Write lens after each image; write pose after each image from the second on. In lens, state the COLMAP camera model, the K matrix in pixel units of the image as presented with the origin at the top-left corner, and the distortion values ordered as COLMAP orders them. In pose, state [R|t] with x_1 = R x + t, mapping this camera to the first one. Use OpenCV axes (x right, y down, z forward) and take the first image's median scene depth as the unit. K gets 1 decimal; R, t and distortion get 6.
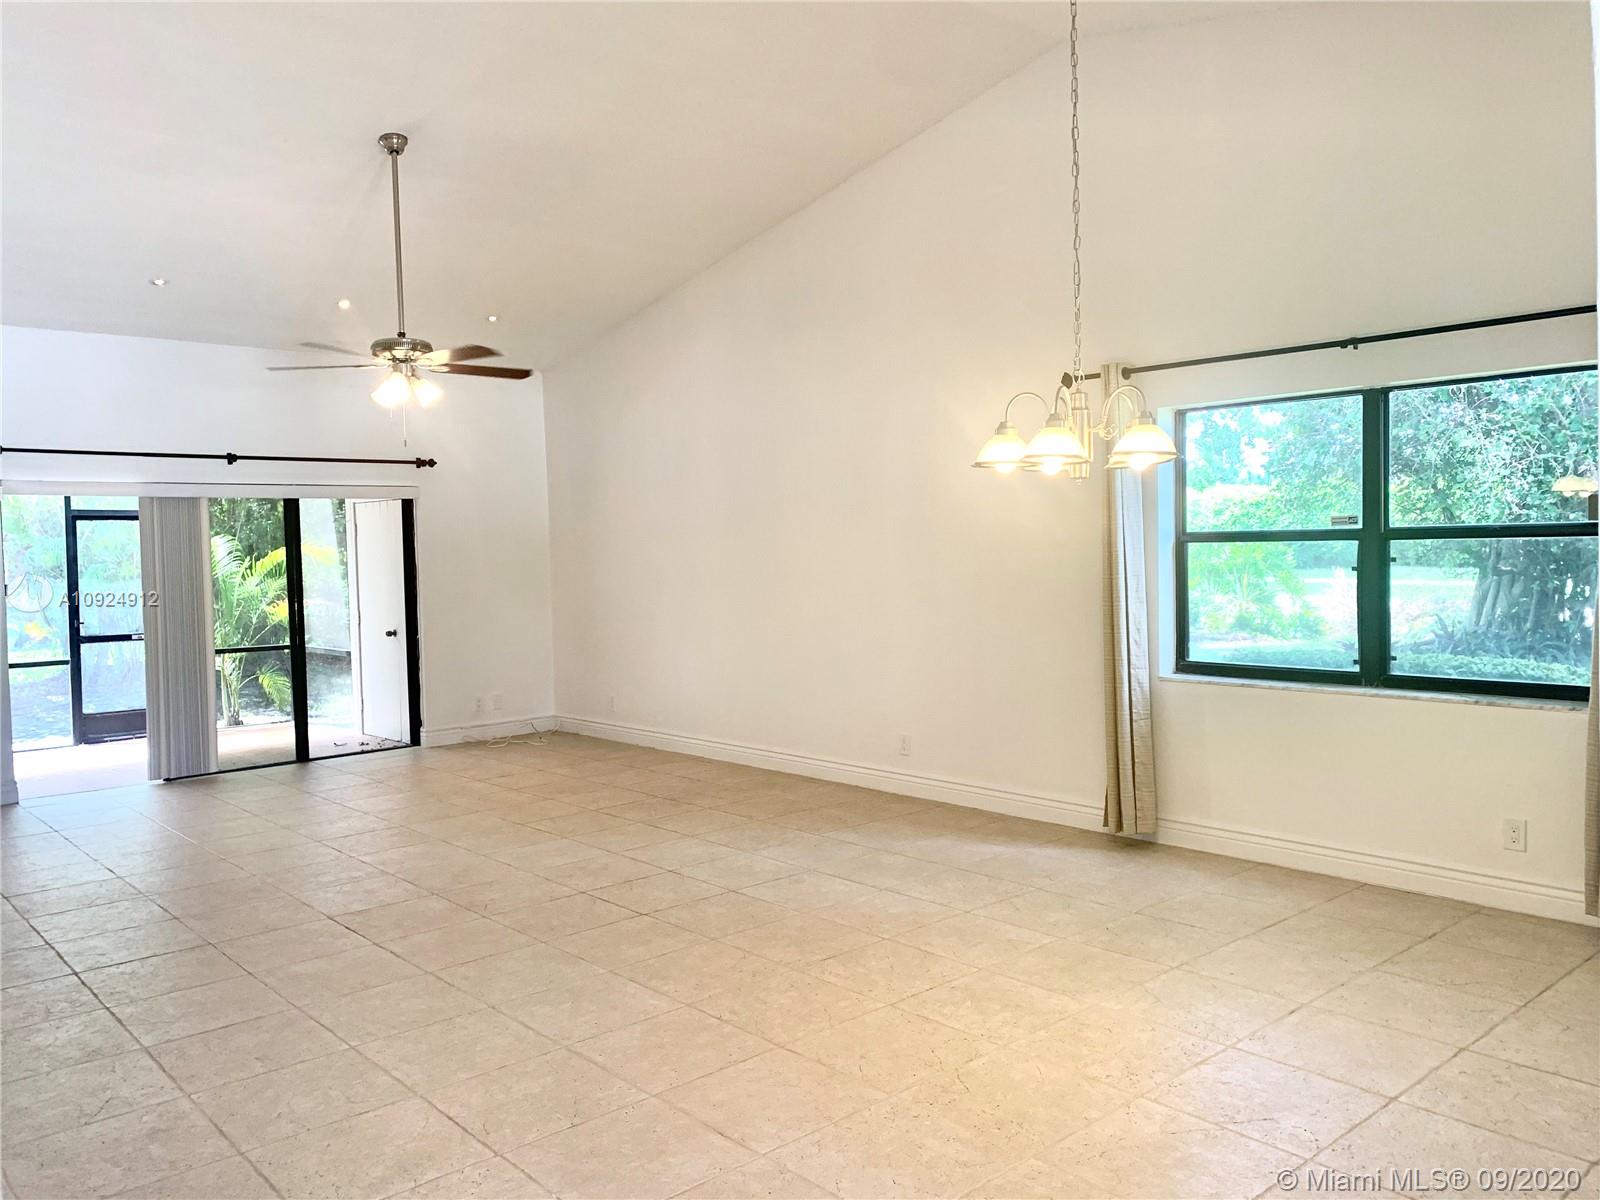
lens RADIAL K [[1227.9, 0, 797.7], [0, 1227.9, 585.7], [0, 0, 1]] dist [0.006526, -0.004311]
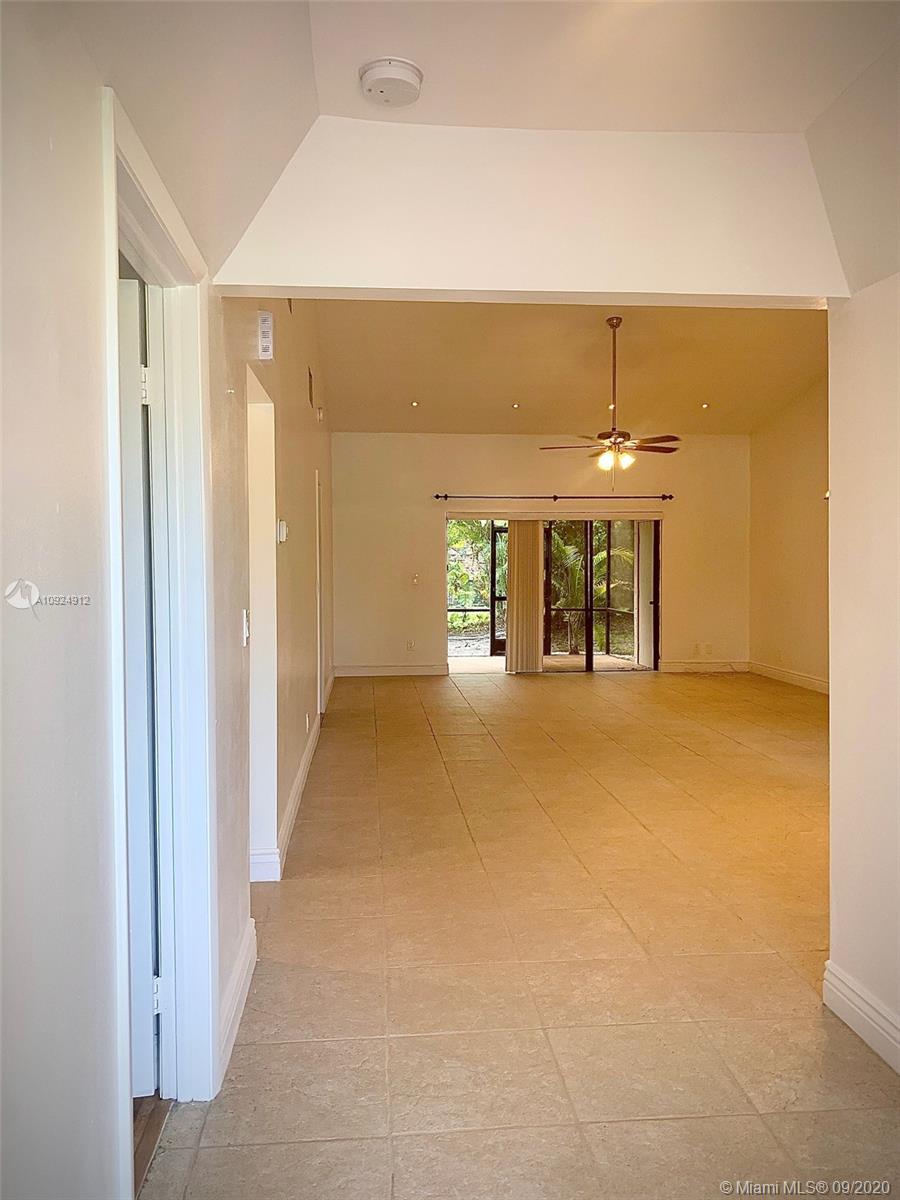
lens RADIAL K [[920.9, 0, 451.5], [0, 920.9, 603.0], [0, 0, 1]] dist [0.006526, -0.004311]
pose [[0.802692, 0.047478, -0.594501, 0.221137], [-0.035249, 0.998860, 0.032179, 0.011268], [0.595352, -0.004874, 0.803451, -0.167202]]
